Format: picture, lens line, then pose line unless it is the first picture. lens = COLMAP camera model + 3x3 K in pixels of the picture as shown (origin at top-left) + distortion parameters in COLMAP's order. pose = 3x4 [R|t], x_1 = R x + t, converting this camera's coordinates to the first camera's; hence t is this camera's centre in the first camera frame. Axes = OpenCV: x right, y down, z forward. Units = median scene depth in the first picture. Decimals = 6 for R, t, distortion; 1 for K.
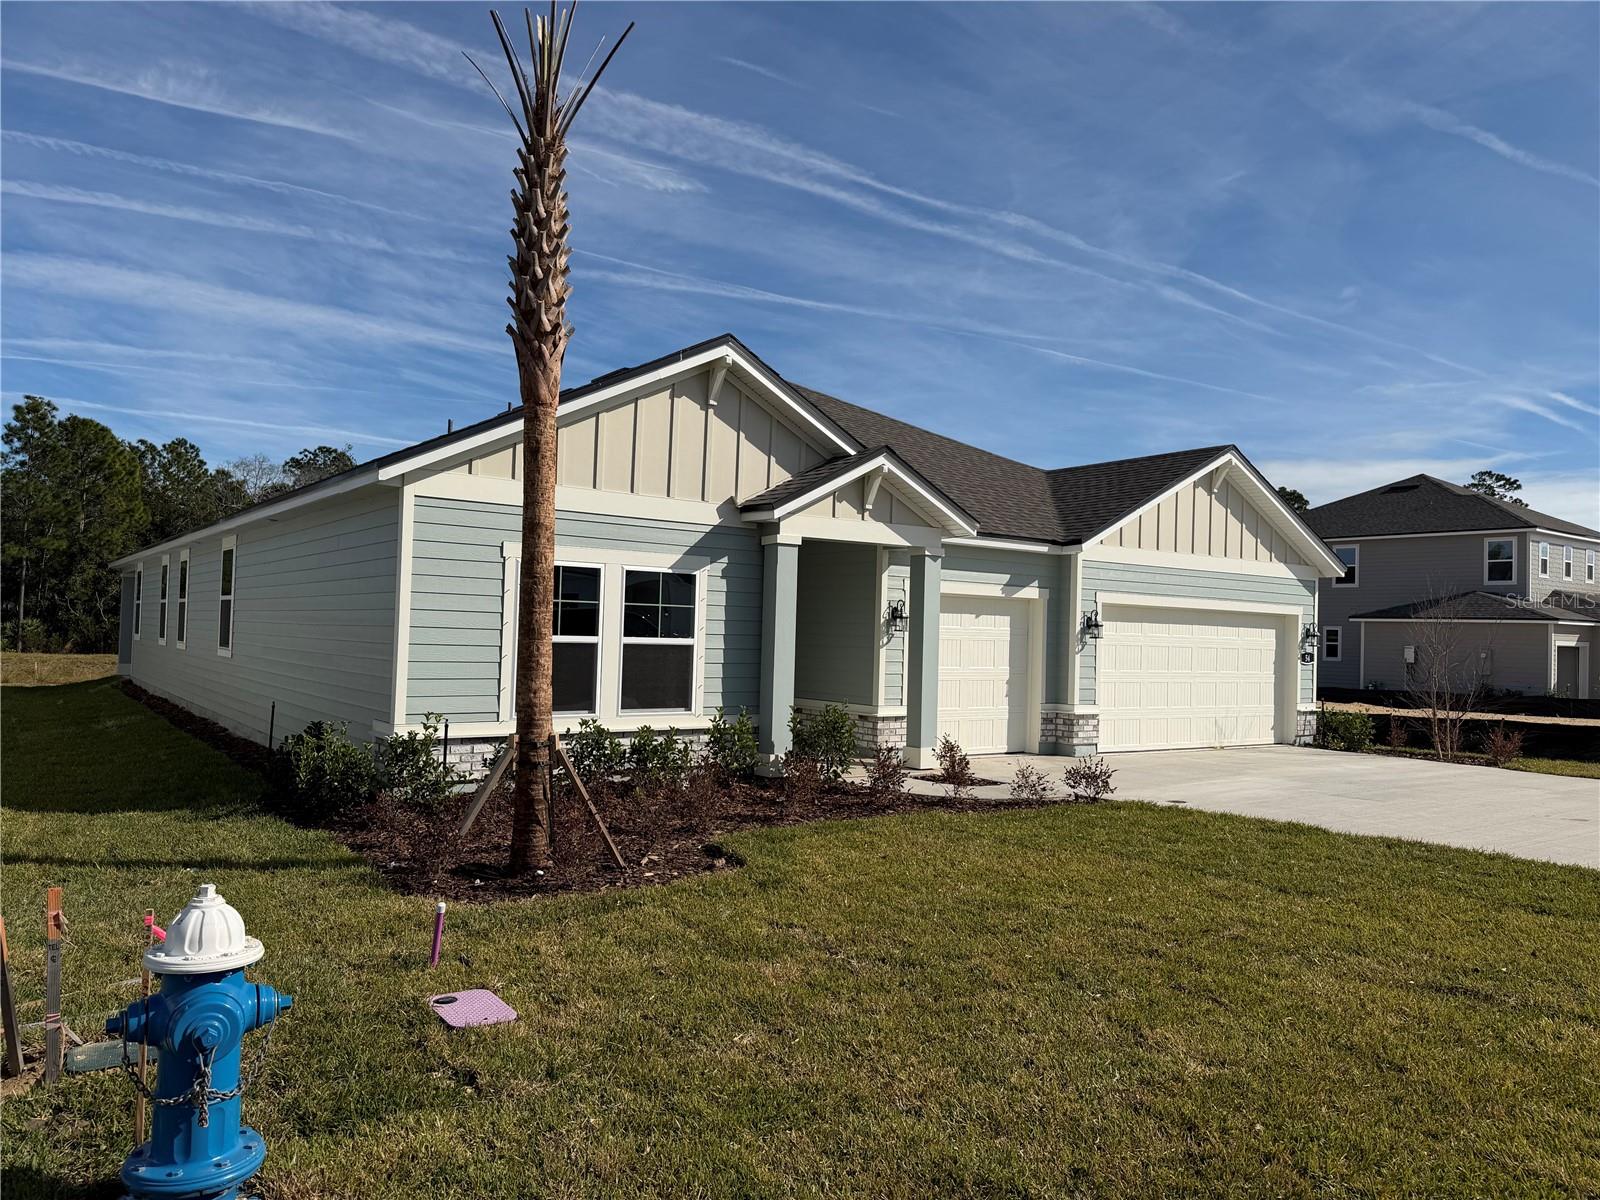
lens RADIAL K [[1111.7, 0, 800.0], [0, 1111.7, 600.0], [0, 0, 1]] dist [0.108285, -0.194702]
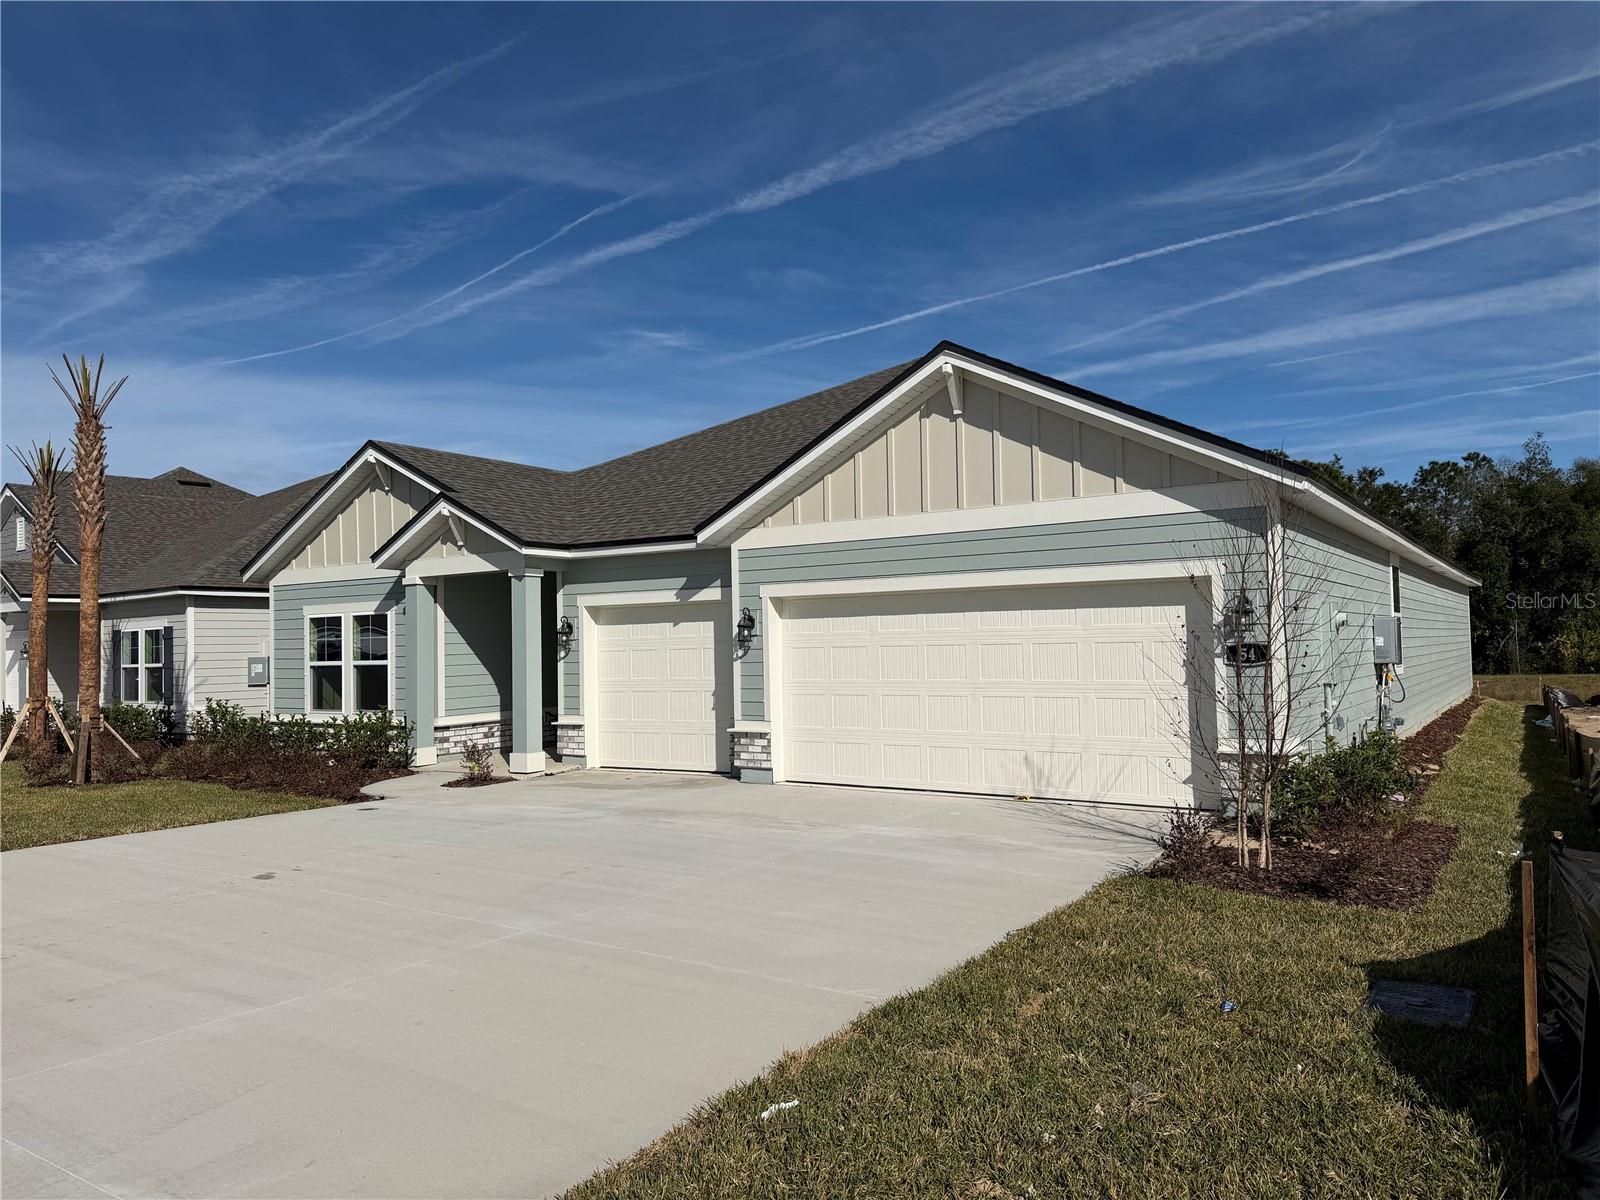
lens RADIAL K [[1111.7, 0, 800.0], [0, 1111.7, 600.0], [0, 0, 1]] dist [0.108285, -0.194702]
pose [[0.347851, -0.078618, -0.934248, 1.057083], [0.055802, 0.996448, -0.063075, 0.058177], [0.935888, -0.030192, 0.351002, 0.746254]]
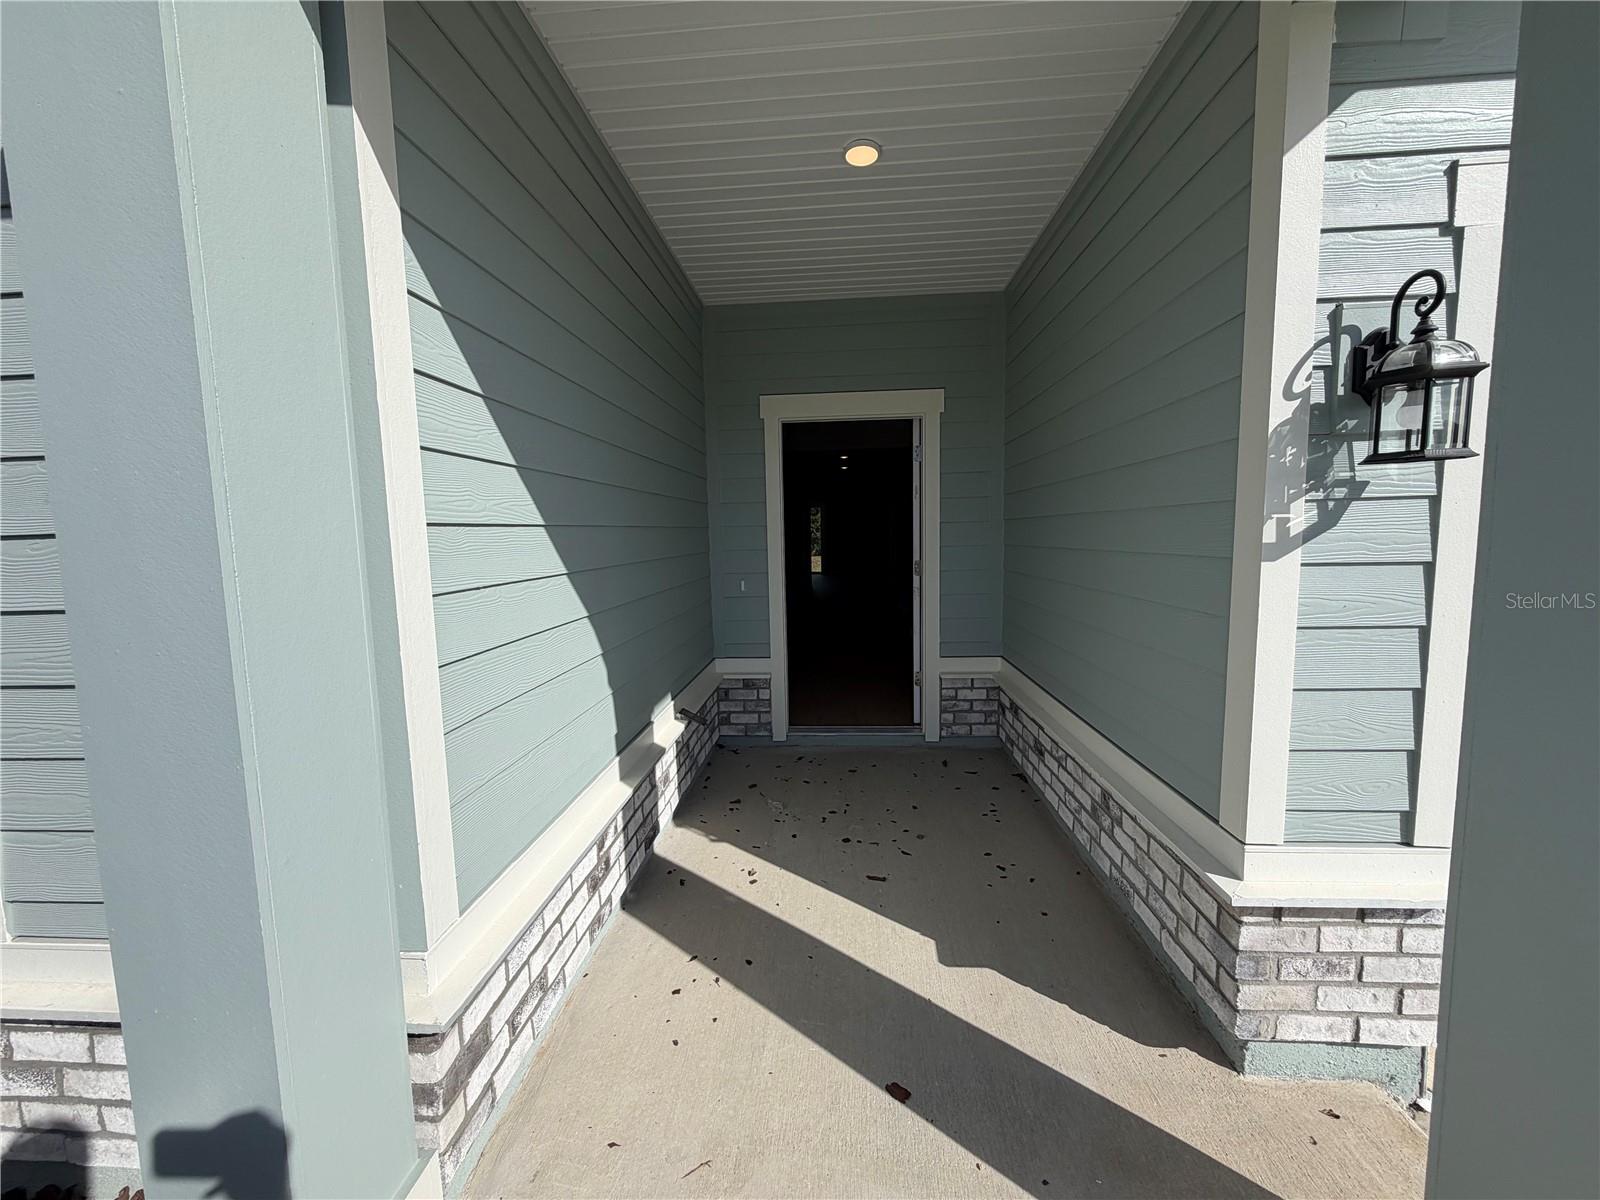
lens RADIAL K [[646.0, 0, 778.4], [0, 646.0, 607.5], [0, 0, 1]] dist [0.001215, 0.000242]
pose [[0.755566, 0.019604, -0.654780, 0.073300], [0.064112, 0.992541, 0.103697, 0.030689], [0.651928, -0.120329, 0.748673, 0.764851]]
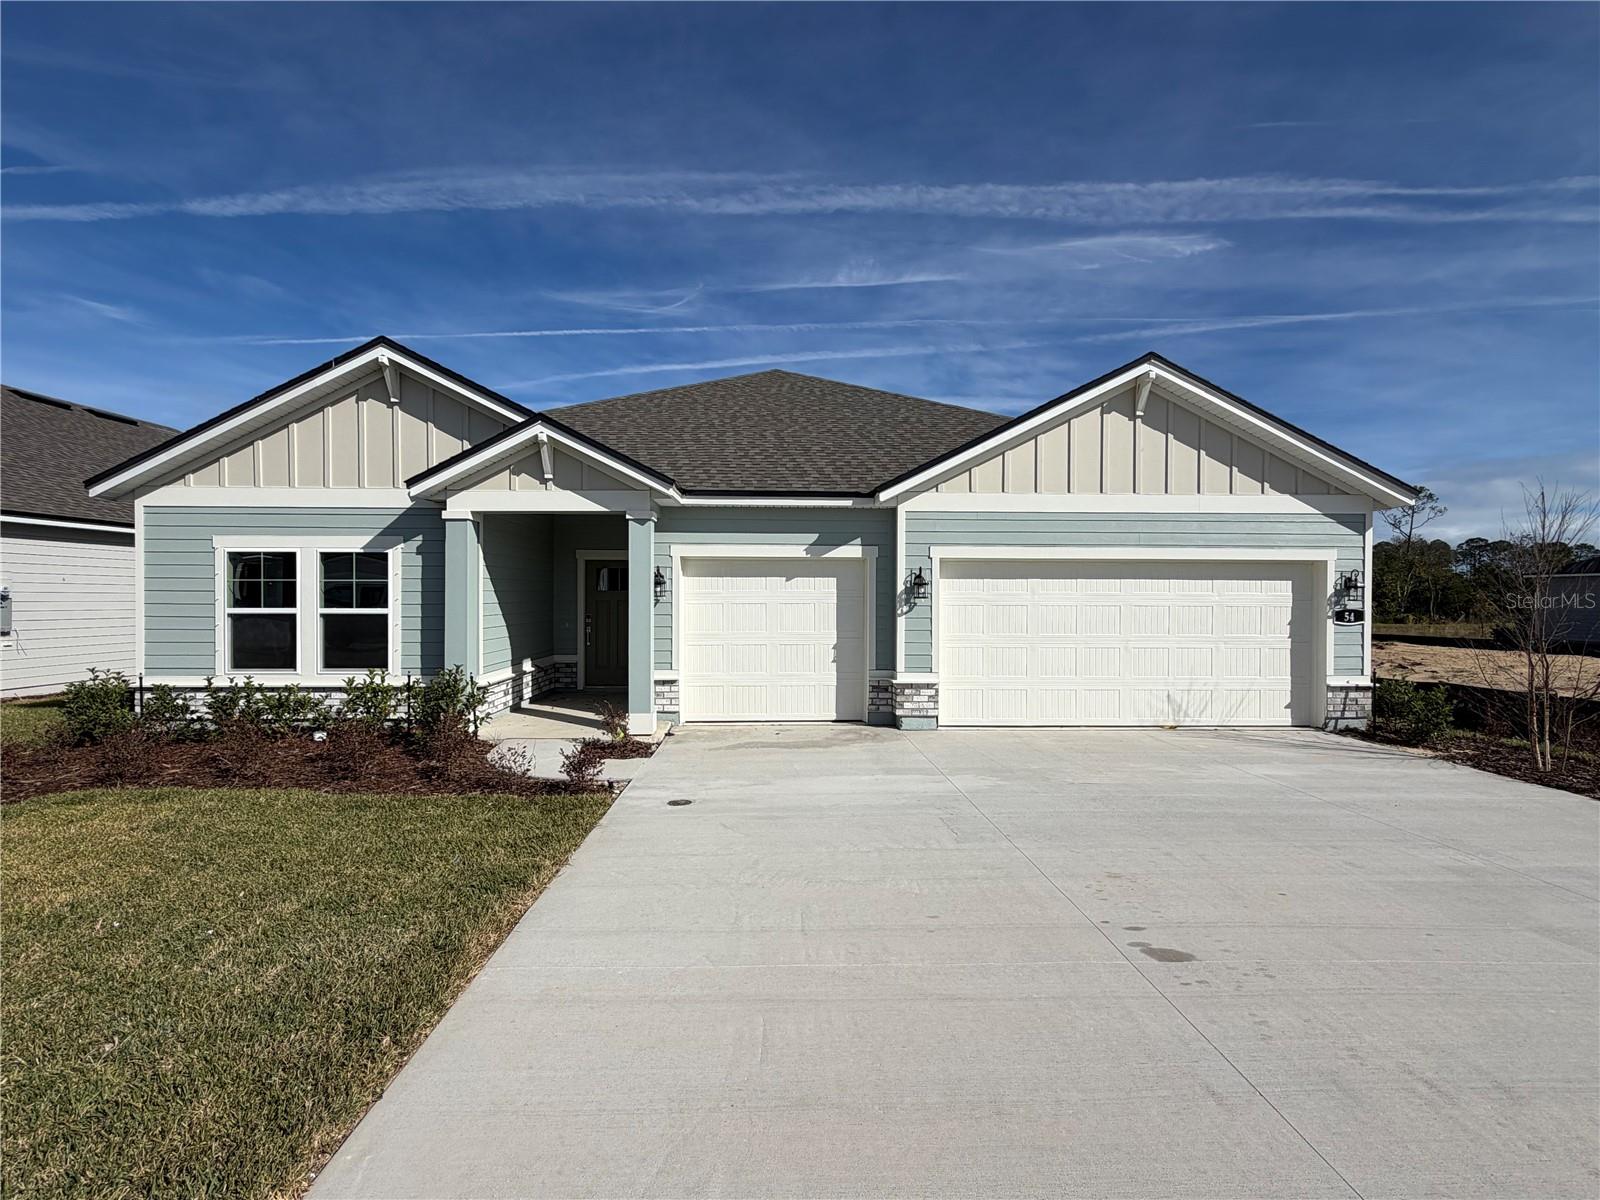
lens RADIAL K [[800.7, 0, 802.6], [0, 800.7, 608.6], [0, 0, 1]] dist [-0.004147, 0.000460]
pose [[0.823832, -0.022100, -0.566403, 0.546721], [0.037921, 0.999150, 0.016171, 0.028492], [0.565564, -0.034800, 0.823970, 0.421949]]
